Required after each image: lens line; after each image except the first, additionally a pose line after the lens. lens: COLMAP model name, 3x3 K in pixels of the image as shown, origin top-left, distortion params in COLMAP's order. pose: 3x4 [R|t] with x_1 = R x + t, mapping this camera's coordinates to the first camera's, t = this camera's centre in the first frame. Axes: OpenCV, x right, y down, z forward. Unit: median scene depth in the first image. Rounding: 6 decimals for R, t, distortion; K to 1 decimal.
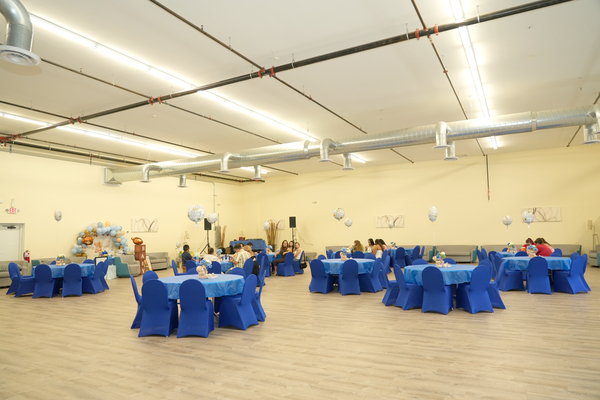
lens RADIAL K [[411.2, 0, 300.0], [0, 411.2, 200.0], [0, 0, 1]] dist [-0.008355, 0.005081]
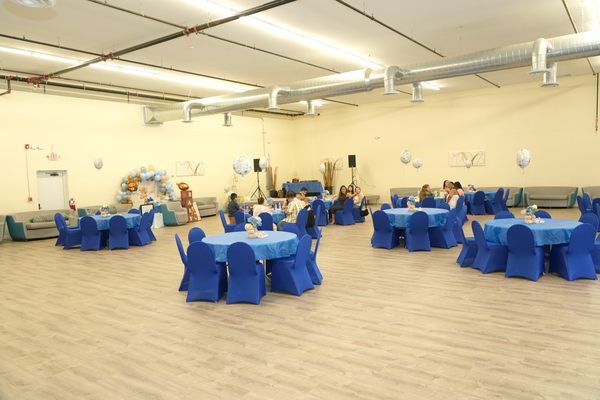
lens RADIAL K [[459.5, 0, 300.0], [0, 459.5, 200.0], [0, 0, 1]] dist [0.012309, 0.003710]
pose [[0.991337, -0.004092, -0.131280, 0.000670], [0.023574, 0.988826, 0.147196, -0.023552], [0.129211, -0.149016, 0.980356, 0.021597]]
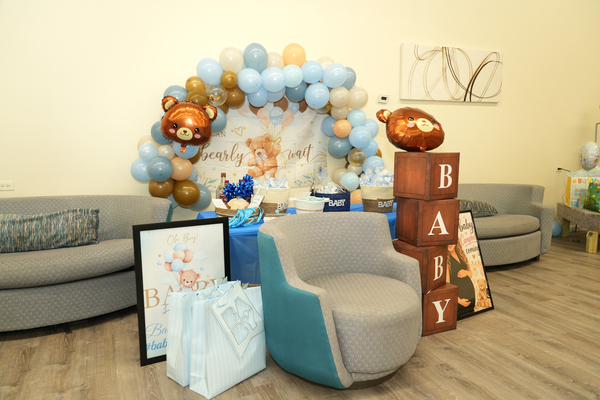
lens RADIAL K [[460.9, 0, 300.0], [0, 460.9, 200.0], [0, 0, 1]] dist [0.005157, 0.003174]
pose [[0.791319, 0.097701, -0.603546, -0.454614], [0.033237, 0.978816, 0.202028, 0.127454], [0.610499, -0.179929, 0.771309, 1.184009]]
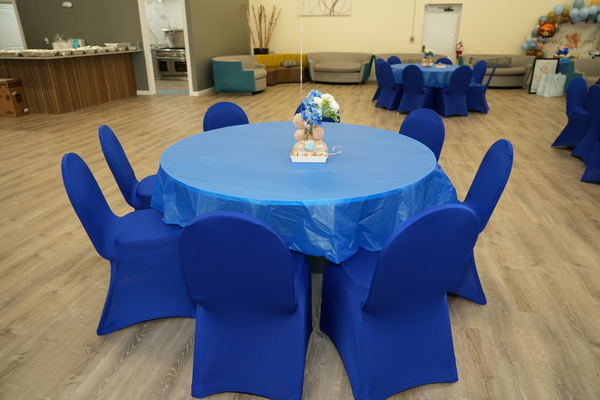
lens RADIAL K [[411.2, 0, 300.0], [0, 411.2, 200.0], [0, 0, 1]] dist [-0.008355, 0.005081]
pose [[0.303706, 0.379912, -0.873745, 0.037820], [0.071022, 0.905483, 0.418398, 0.061197], [0.950115, -0.189125, 0.248018, 0.593195]]
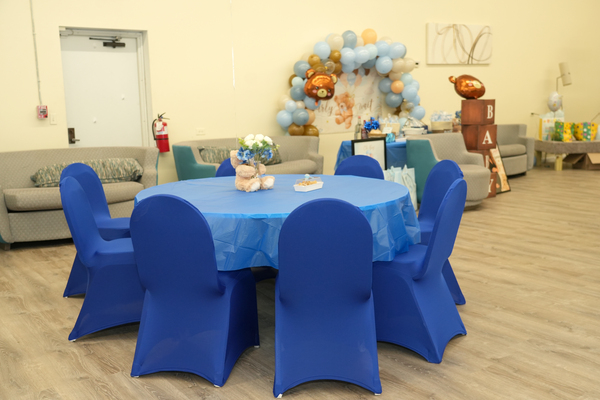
lens RADIAL K [[650.7, 0, 300.0], [0, 650.7, 200.0], [0, 0, 1]] dist [0.064434, -0.005971]
pose [[0.902550, 0.063726, -0.425843, -0.429476], [0.040927, 0.971813, 0.232172, 0.091997], [0.428635, -0.226976, 0.874502, 0.731558]]
